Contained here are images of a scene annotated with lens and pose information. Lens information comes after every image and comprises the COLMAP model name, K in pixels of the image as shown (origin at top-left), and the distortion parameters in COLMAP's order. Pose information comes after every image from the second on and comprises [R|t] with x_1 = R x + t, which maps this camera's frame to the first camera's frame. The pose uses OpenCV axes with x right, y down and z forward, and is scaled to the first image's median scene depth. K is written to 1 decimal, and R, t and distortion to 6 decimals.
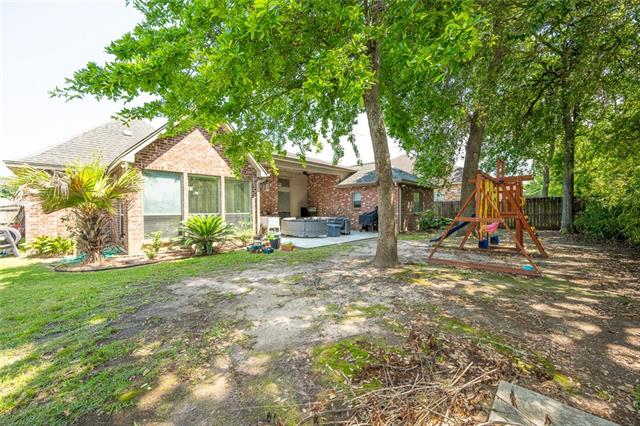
lens RADIAL K [[256.0, 0, 318.7], [0, 256.0, 211.3], [0, 0, 1]] dist [-0.001019, -0.000160]
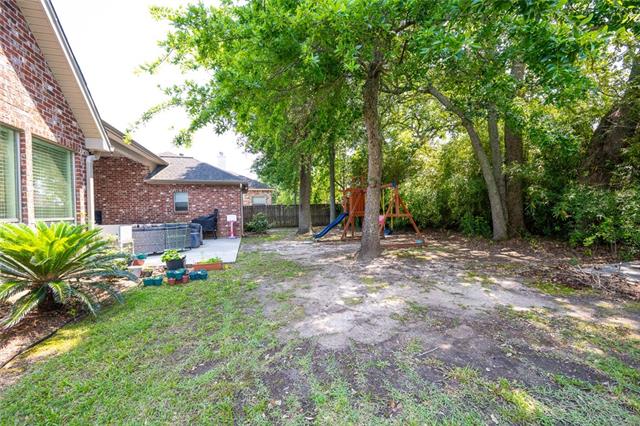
lens RADIAL K [[256.0, 0, 319.4], [0, 256.0, 214.8], [0, 0, 1]] dist [-0.001019, -0.000160]
pose [[0.484779, -0.010544, 0.874573, -1.012776], [0.023035, 0.999734, -0.000715, 0.024558], [-0.874333, 0.020493, 0.484894, 0.737555]]
